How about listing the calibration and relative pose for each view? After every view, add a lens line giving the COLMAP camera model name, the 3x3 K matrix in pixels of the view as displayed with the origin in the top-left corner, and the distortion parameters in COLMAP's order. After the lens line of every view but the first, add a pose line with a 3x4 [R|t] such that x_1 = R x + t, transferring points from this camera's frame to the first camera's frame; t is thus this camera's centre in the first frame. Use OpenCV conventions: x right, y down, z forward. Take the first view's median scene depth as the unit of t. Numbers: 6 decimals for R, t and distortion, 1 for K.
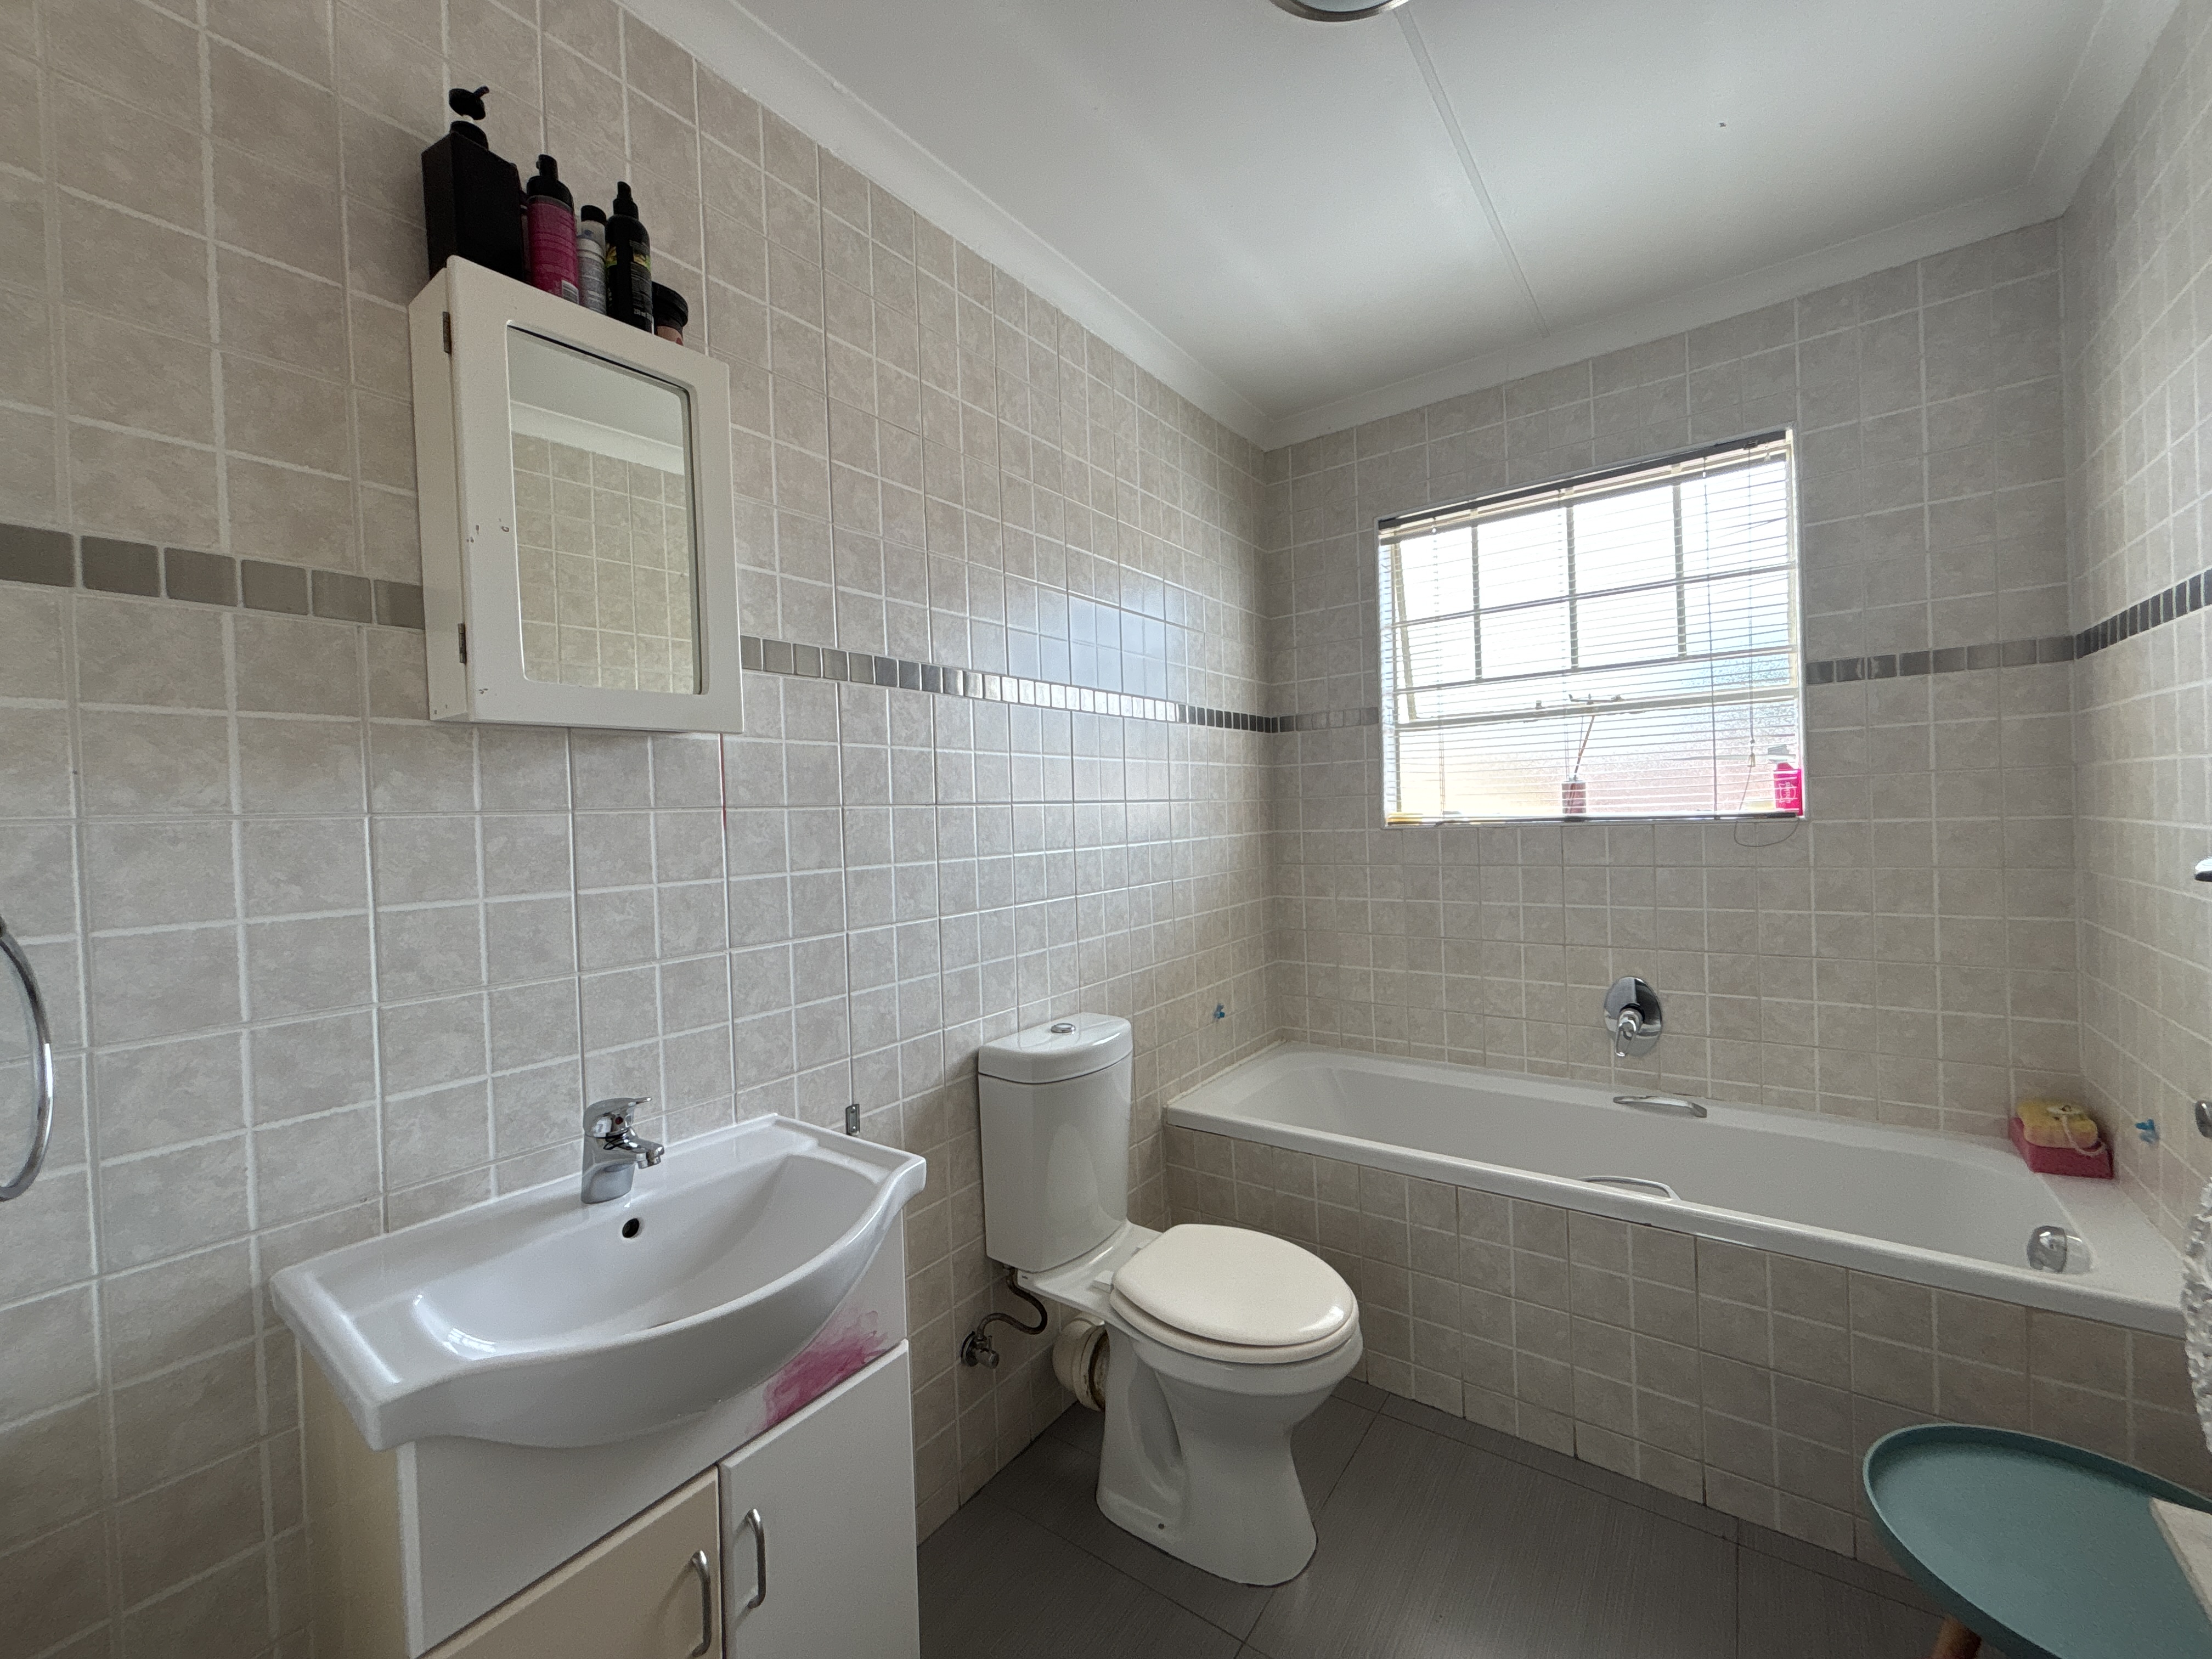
lens RADIAL K [[886.8, 0, 1111.0], [0, 886.8, 821.8], [0, 0, 1]] dist [-0.003385, 0.001210]
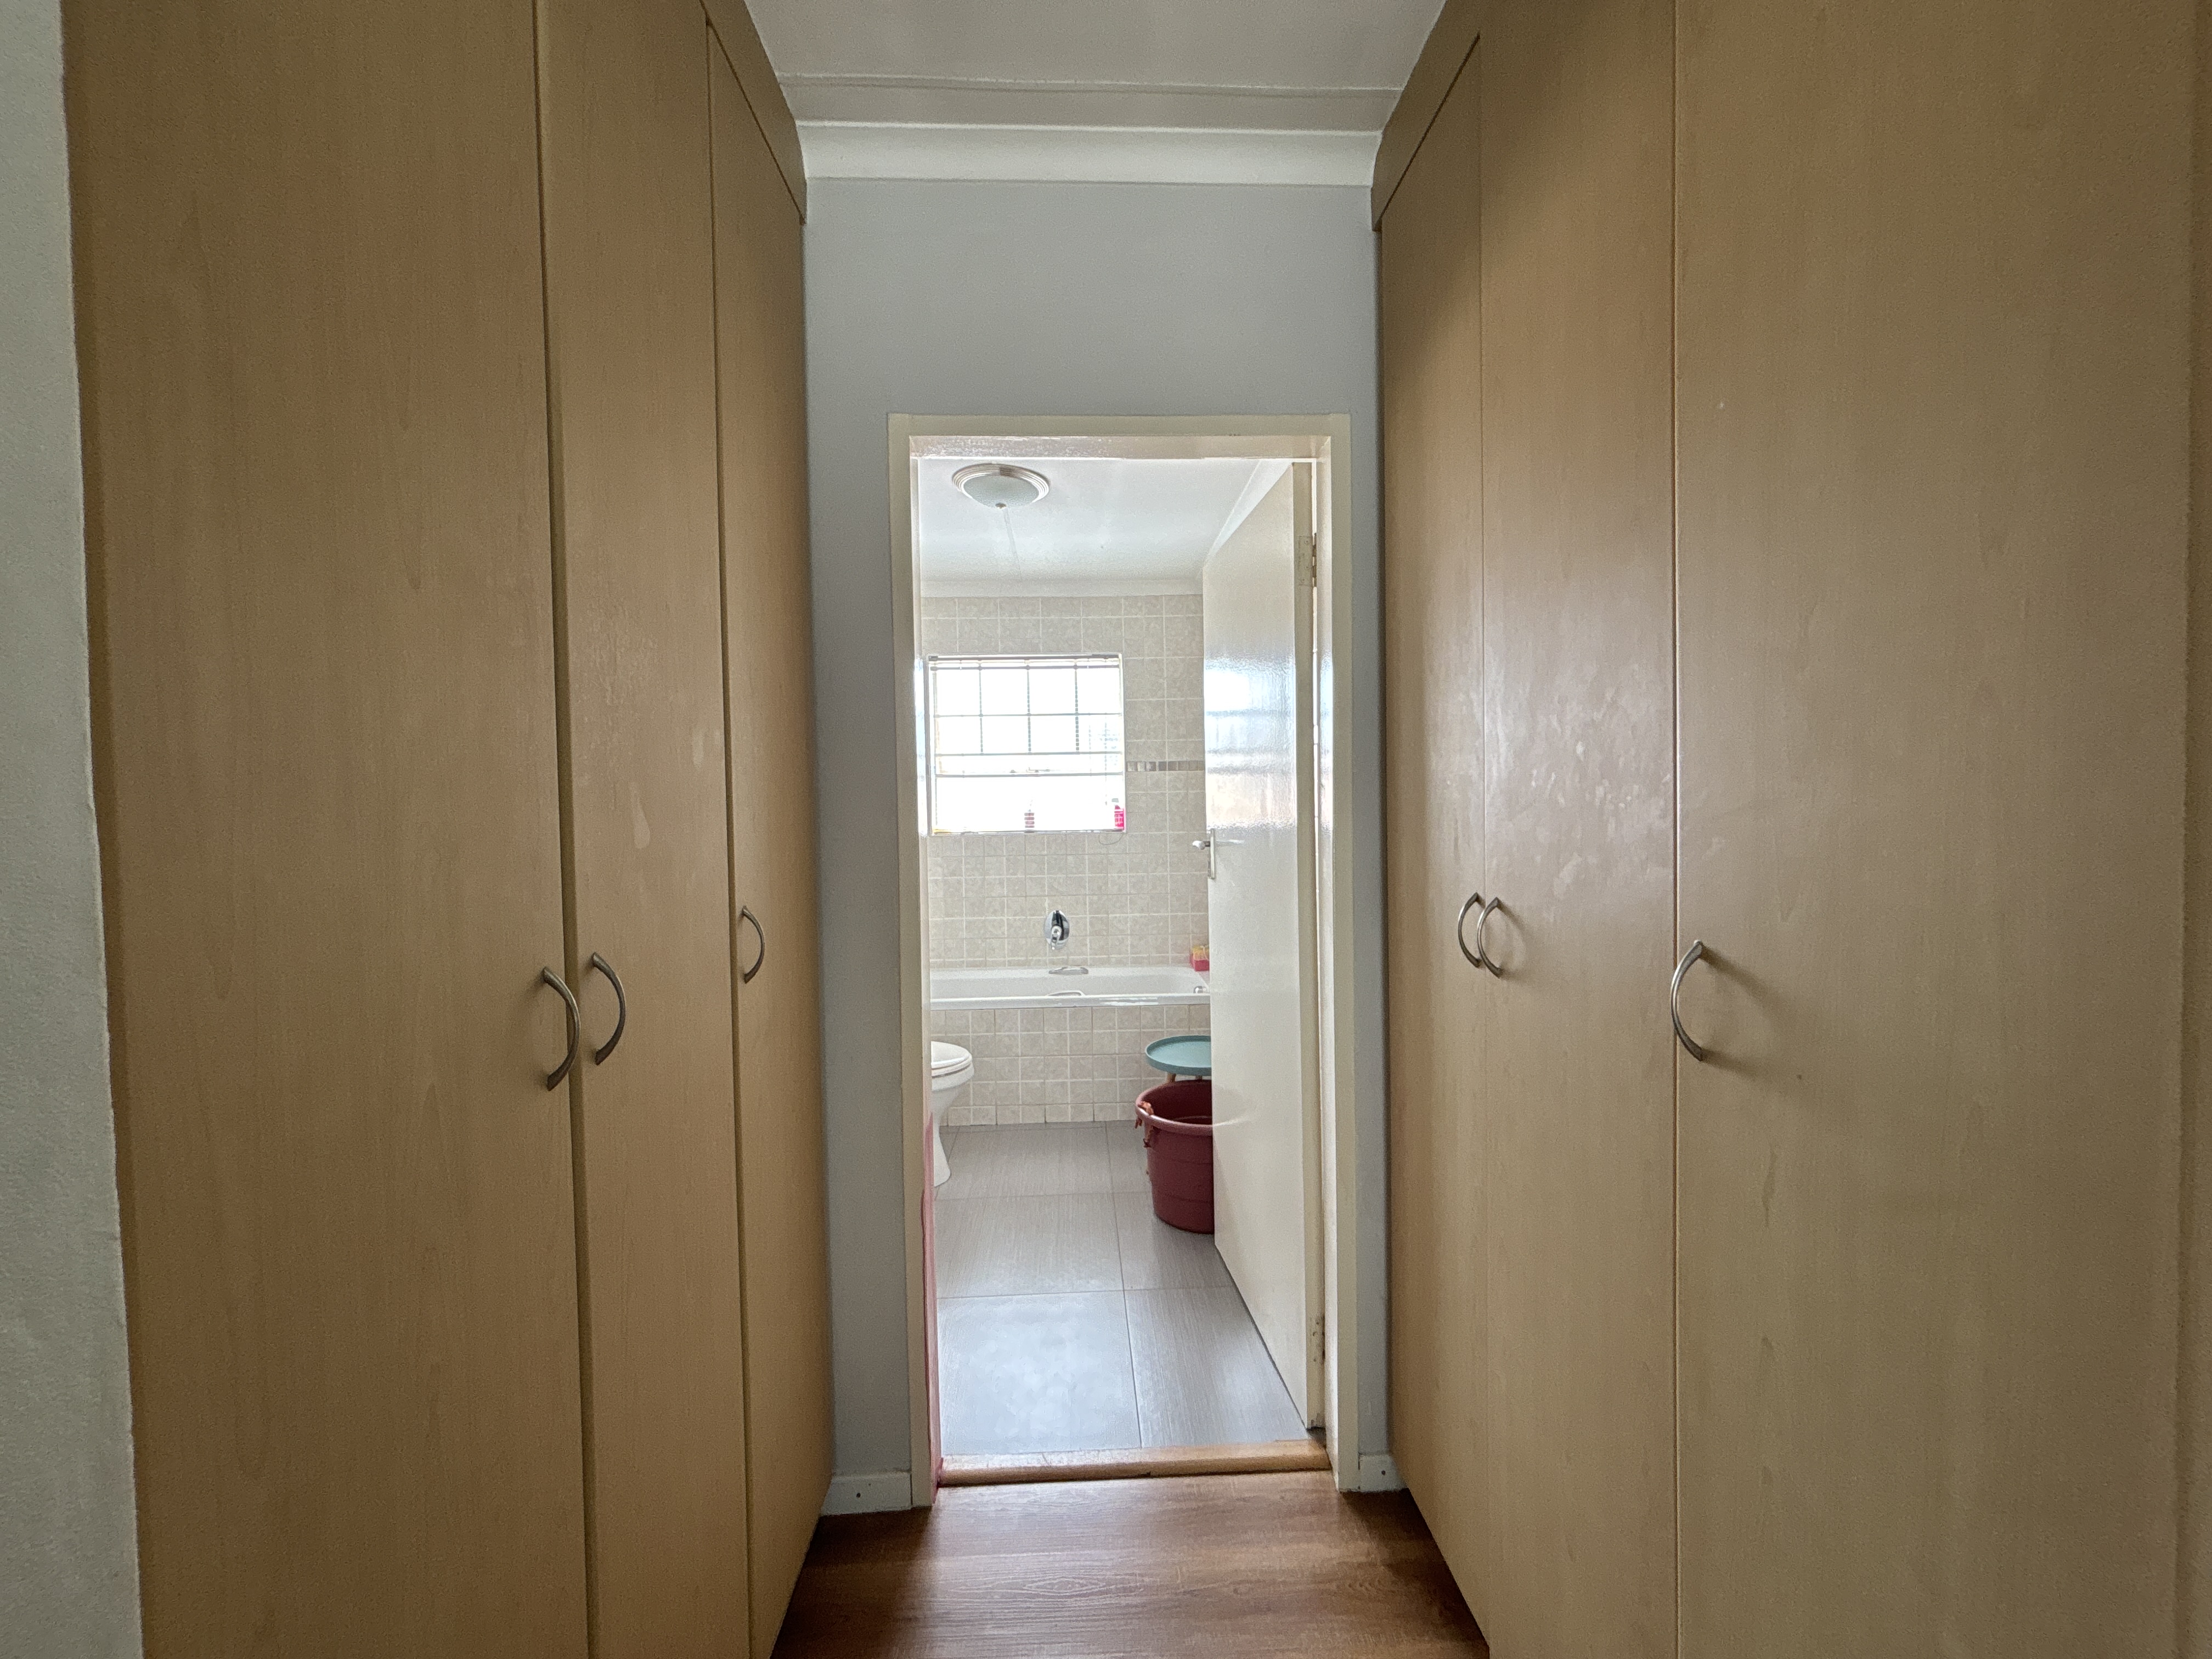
lens RADIAL K [[886.8, 0, 1113.3], [0, 886.8, 829.4], [0, 0, 1]] dist [-0.003385, 0.001210]
pose [[0.782452, 0.004604, 0.622694, -0.582510], [-0.002515, 0.999988, -0.004234, -0.000026], [-0.622705, 0.001747, 0.782454, -0.673672]]
